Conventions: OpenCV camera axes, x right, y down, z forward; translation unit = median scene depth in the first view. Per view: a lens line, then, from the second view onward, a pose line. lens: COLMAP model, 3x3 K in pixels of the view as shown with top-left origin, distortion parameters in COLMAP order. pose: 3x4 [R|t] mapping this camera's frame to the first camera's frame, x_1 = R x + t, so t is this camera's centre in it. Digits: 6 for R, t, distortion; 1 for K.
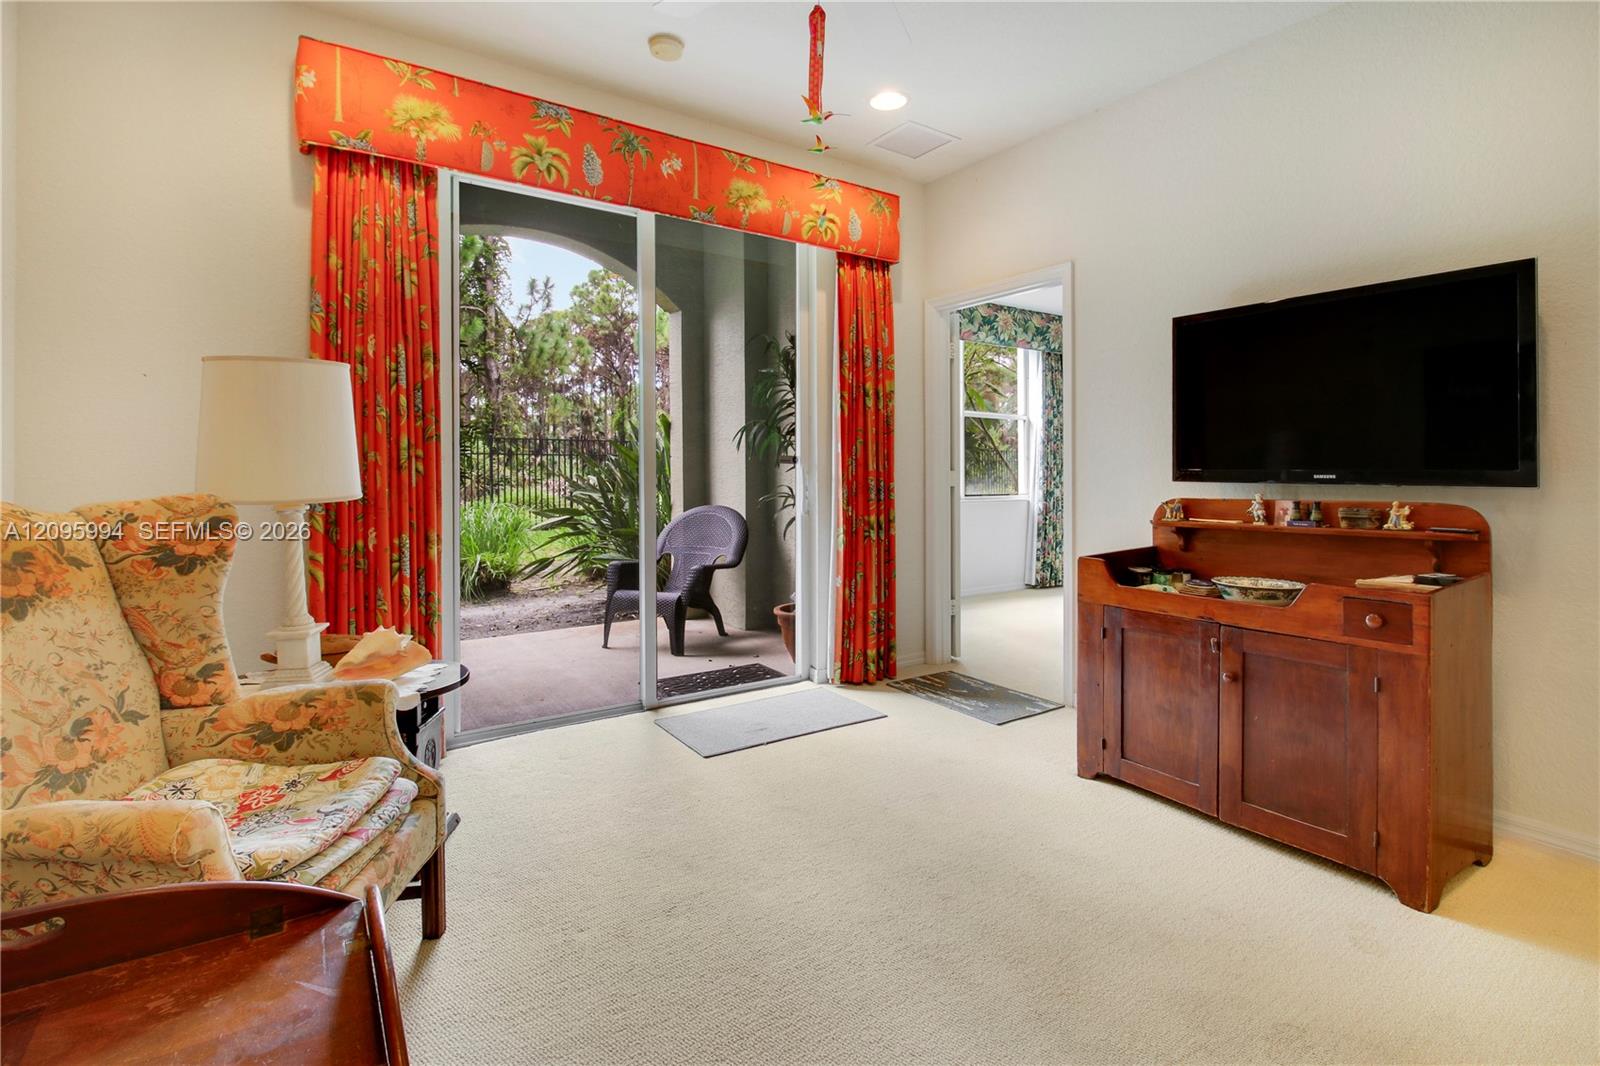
lens RADIAL K [[747.2, 0, 801.6], [0, 747.2, 483.9], [0, 0, 1]] dist [0.000340, -0.024186]
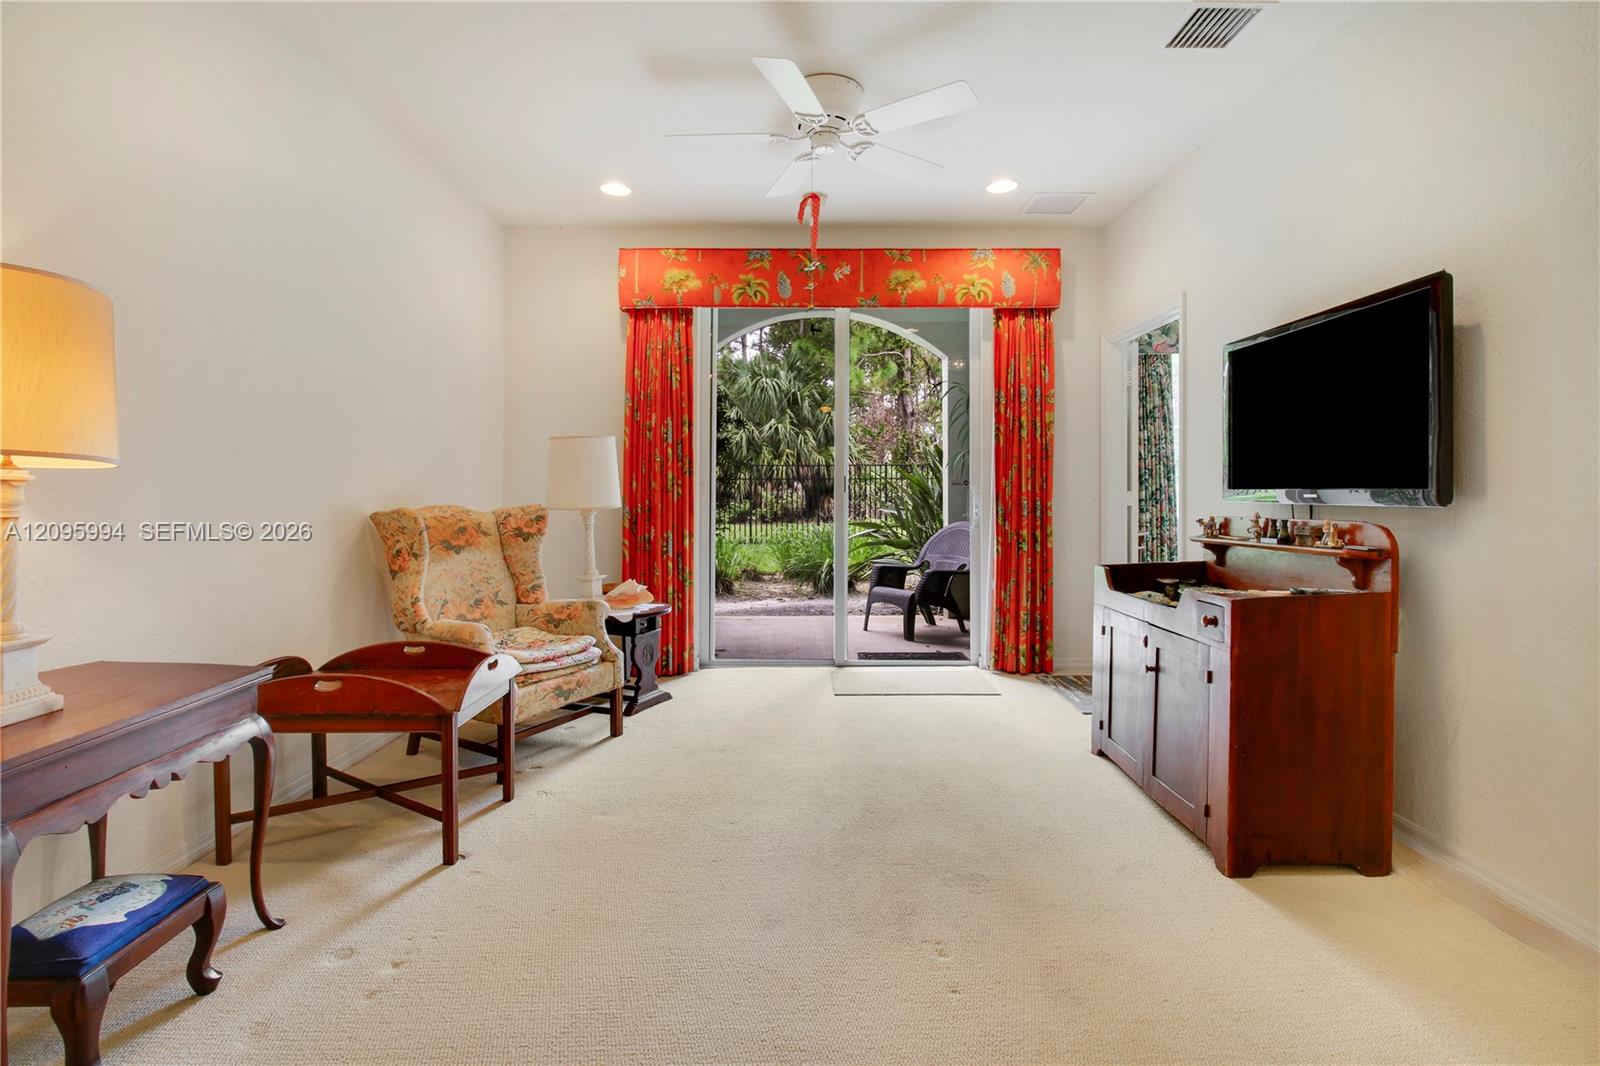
lens RADIAL K [[753.5, 0, 799.4], [0, 753.5, 487.0], [0, 0, 1]] dist [-0.013954, -0.000867]
pose [[0.832533, -0.006378, -0.553938, 0.528713], [-0.006982, 0.999733, -0.022004, 0.003837], [0.553931, 0.022187, 0.832267, -0.195382]]
